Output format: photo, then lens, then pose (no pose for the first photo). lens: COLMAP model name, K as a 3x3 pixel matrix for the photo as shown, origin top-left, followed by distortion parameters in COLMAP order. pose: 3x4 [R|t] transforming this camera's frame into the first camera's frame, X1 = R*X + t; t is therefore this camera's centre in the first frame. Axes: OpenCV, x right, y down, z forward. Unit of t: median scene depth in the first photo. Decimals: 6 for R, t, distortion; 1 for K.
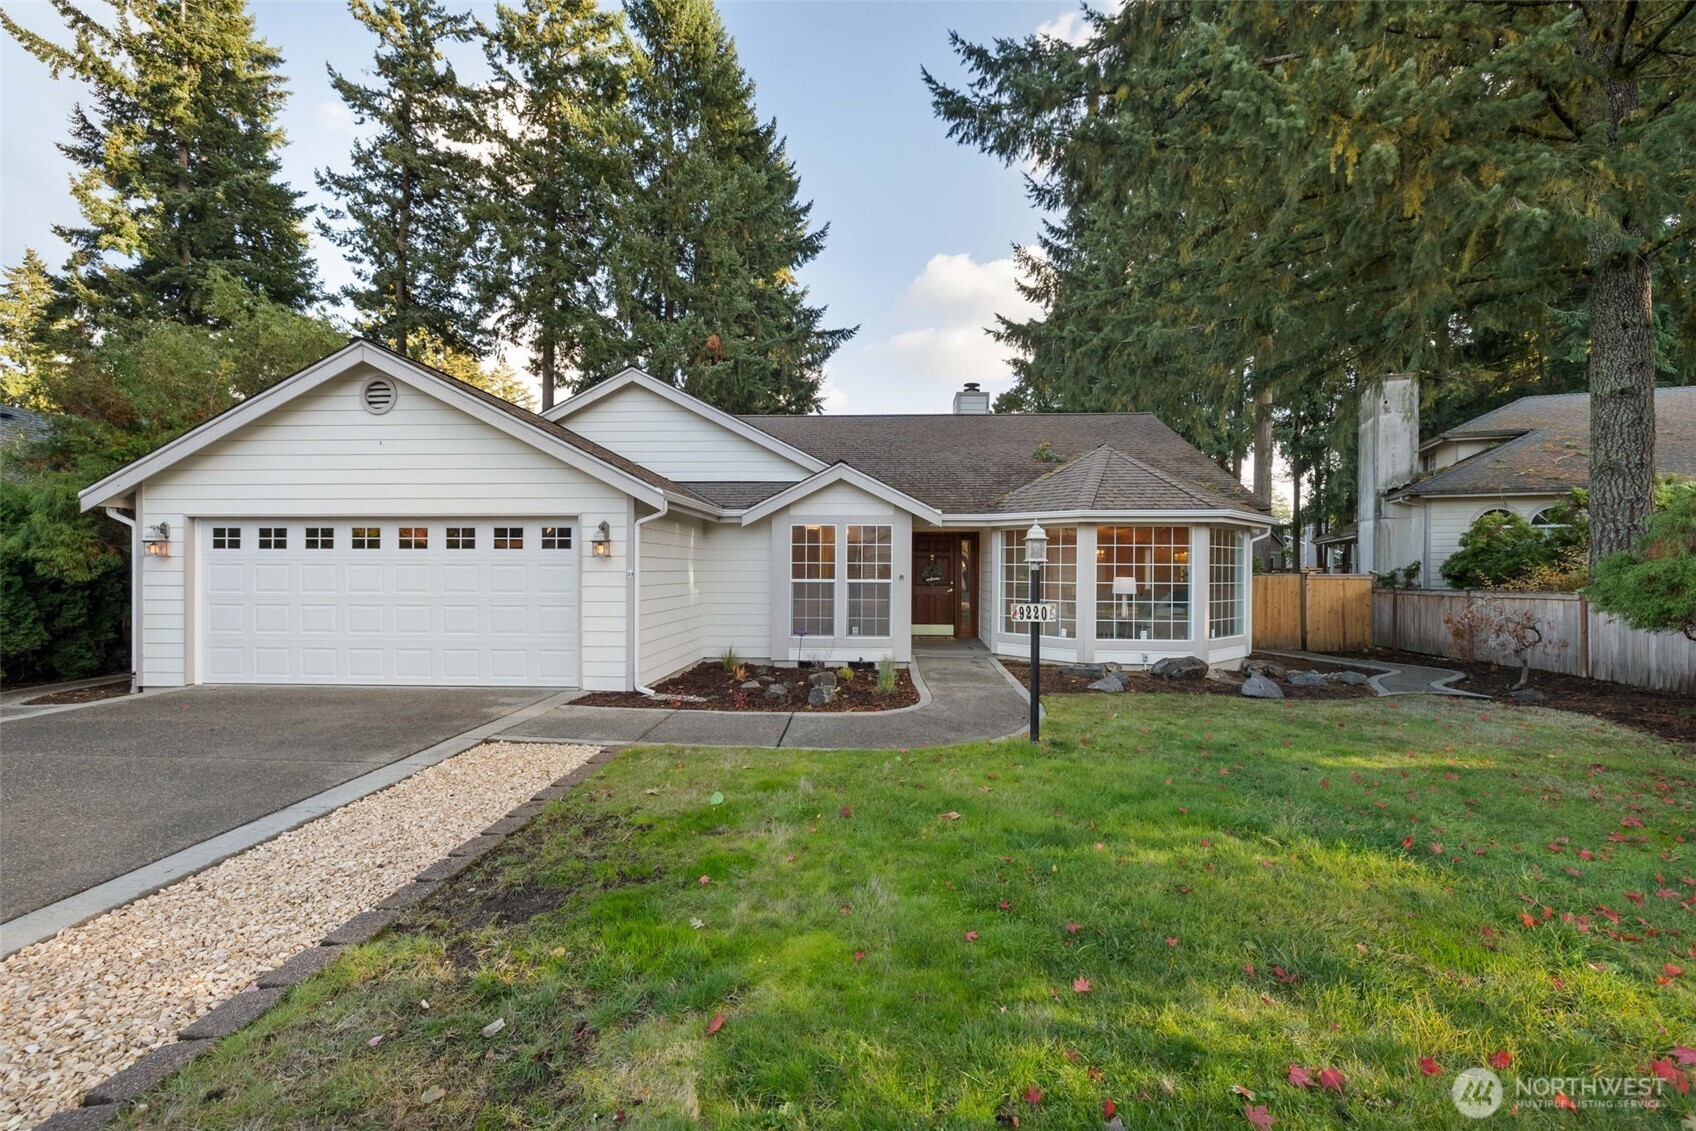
lens RADIAL K [[731.4, 0, 836.9], [0, 731.4, 568.4], [0, 0, 1]] dist [-0.001074, 0.001356]
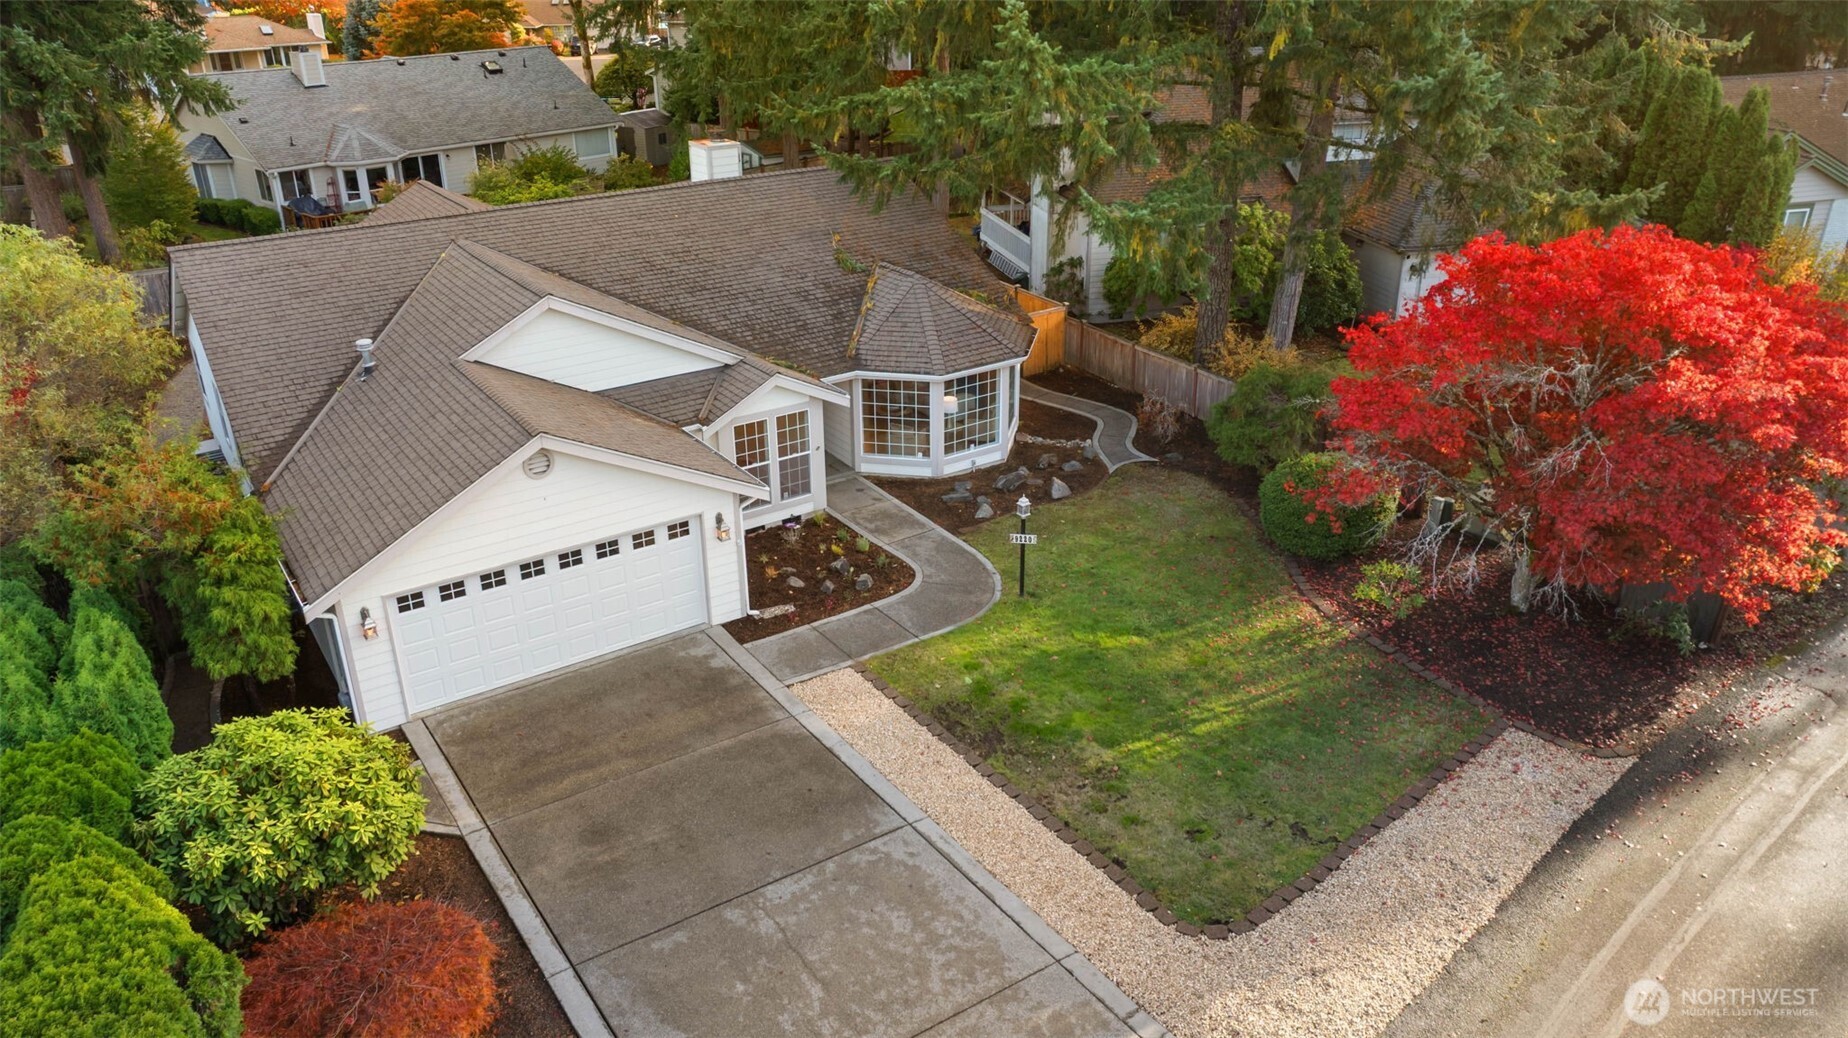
lens RADIAL K [[1261.2, 0, 921.4], [0, 1261.2, 512.5], [0, 0, 1]] dist [-0.022135, -0.004752]
pose [[0.801908, -0.263055, 0.536419, -0.944544], [0.027234, 0.913013, 0.407020, -0.750565], [-0.596826, -0.311784, 0.739317, -0.719439]]
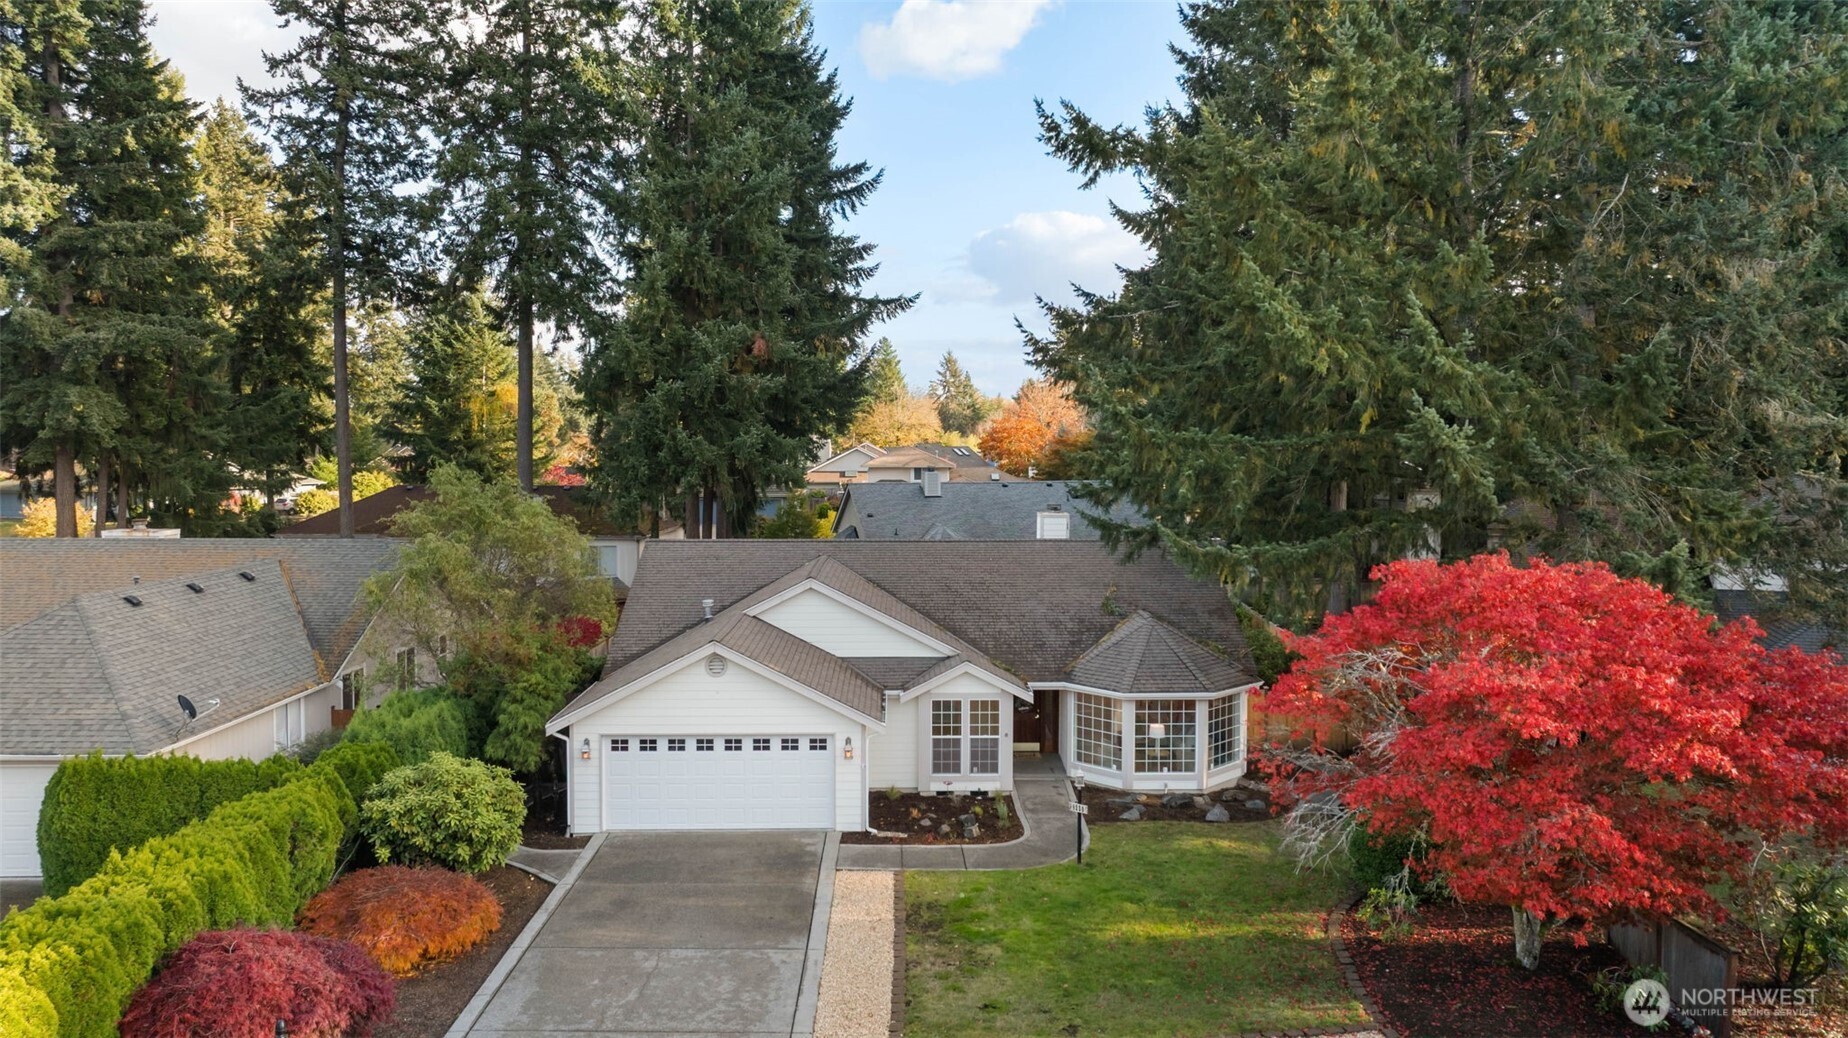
lens RADIAL K [[1261.2, 0, 921.5], [0, 1261.2, 502.2], [0, 0, 1]] dist [-0.022135, -0.004752]
pose [[0.997249, -0.006455, 0.073843, -0.268306], [0.003450, 0.999163, 0.040752, -0.561085], [-0.074044, -0.040386, 0.996437, -1.510049]]
